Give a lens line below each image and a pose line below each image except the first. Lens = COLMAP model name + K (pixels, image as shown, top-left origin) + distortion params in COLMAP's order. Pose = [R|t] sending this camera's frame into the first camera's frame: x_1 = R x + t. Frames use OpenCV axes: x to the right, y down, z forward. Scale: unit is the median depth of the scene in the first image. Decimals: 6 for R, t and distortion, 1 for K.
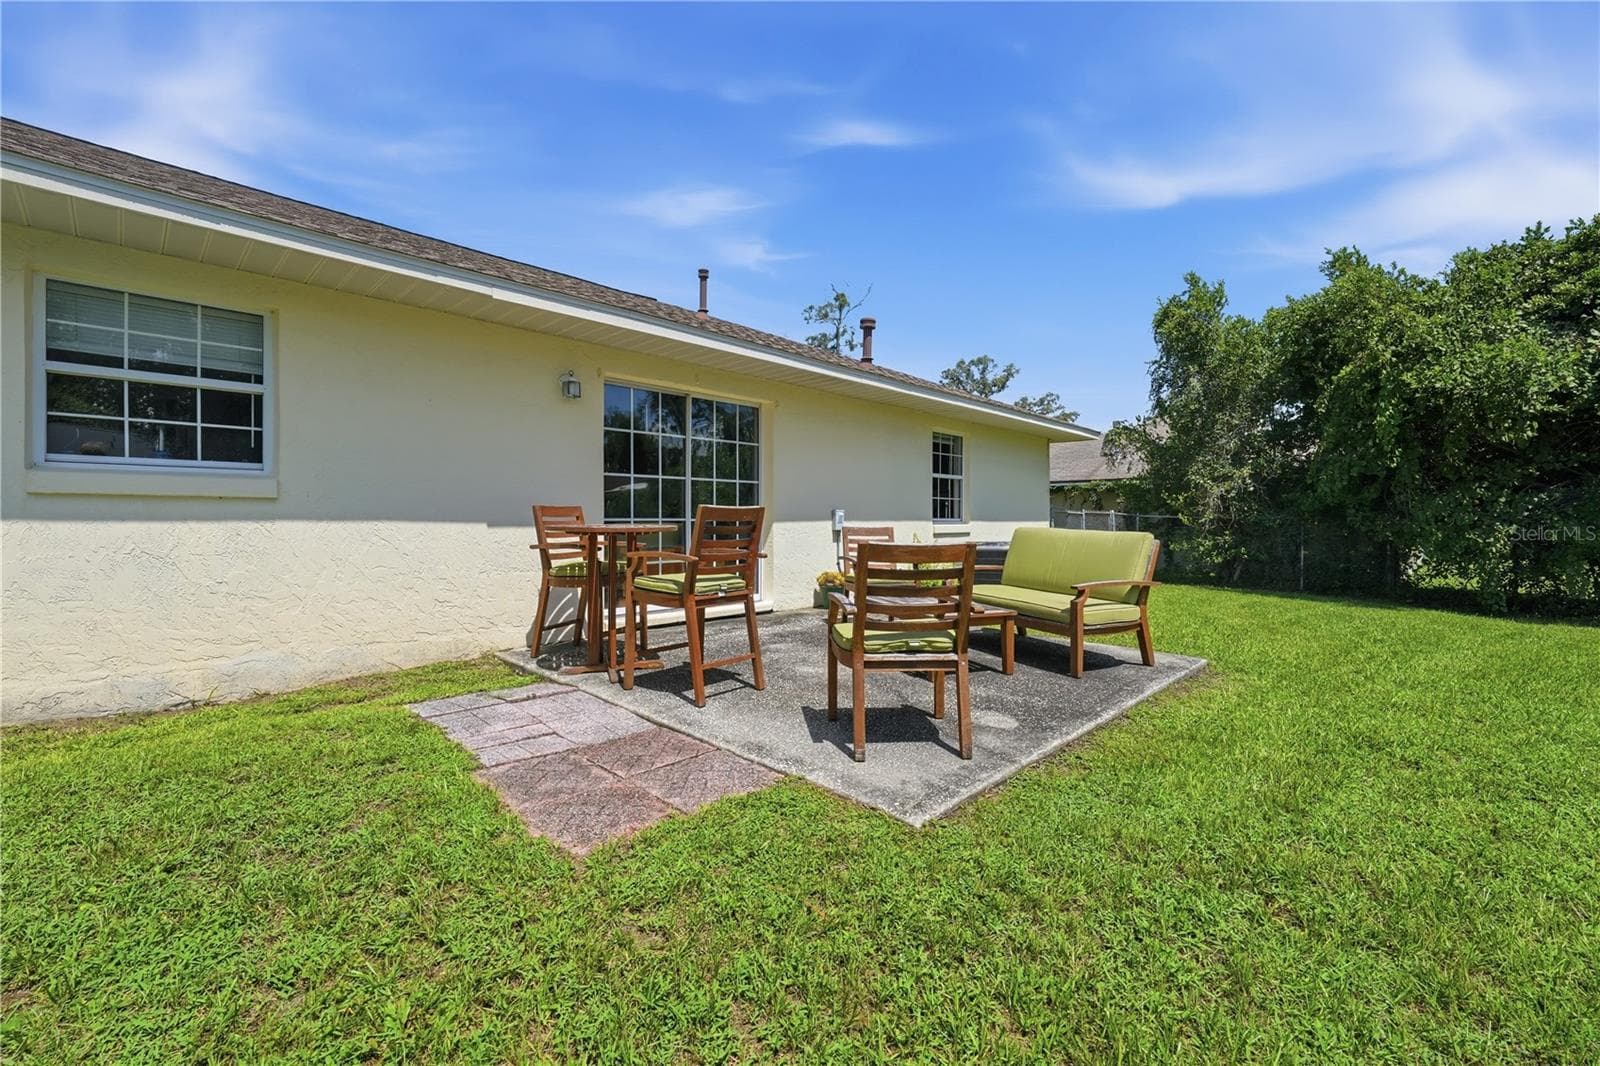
lens RADIAL K [[663.0, 0, 821.0], [0, 663.0, 515.4], [0, 0, 1]] dist [-0.001556, -0.000328]
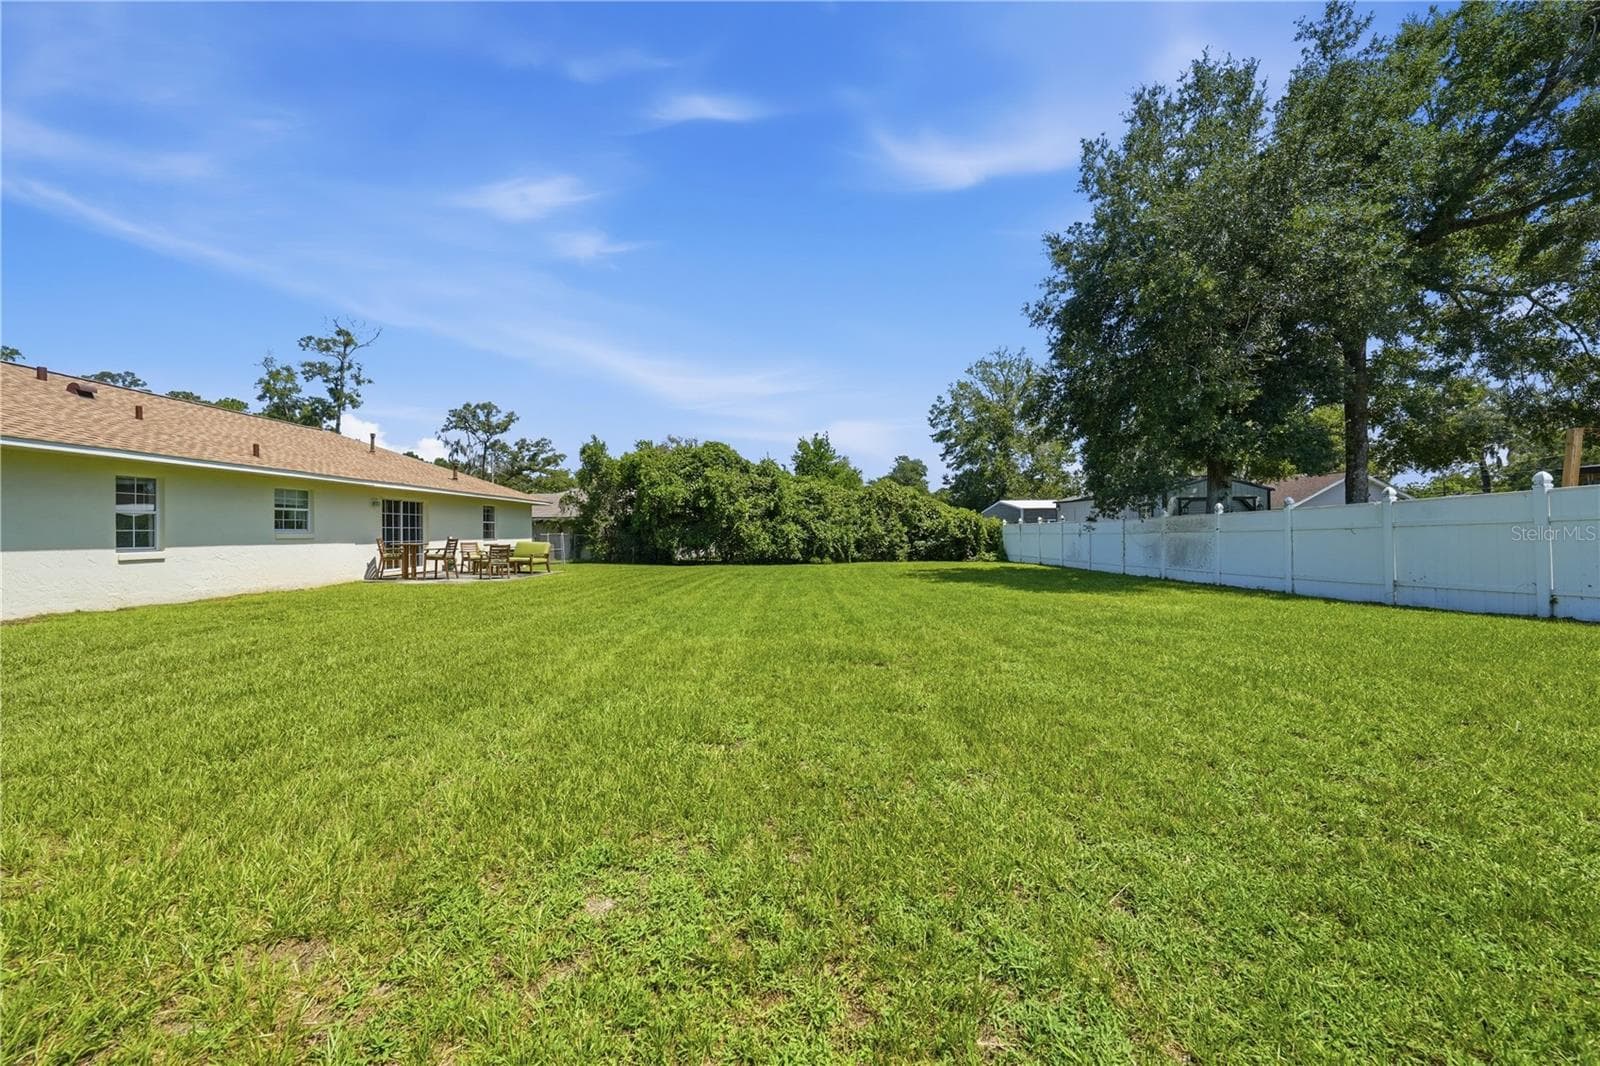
lens RADIAL K [[569.6, 0, 795.0], [0, 569.6, 536.0], [0, 0, 1]] dist [0.007181, 0.000190]
pose [[0.739285, -0.012570, 0.673275, -0.397199], [0.003675, 0.999886, 0.014632, -0.030655], [-0.673382, -0.008343, 0.739247, -1.350073]]
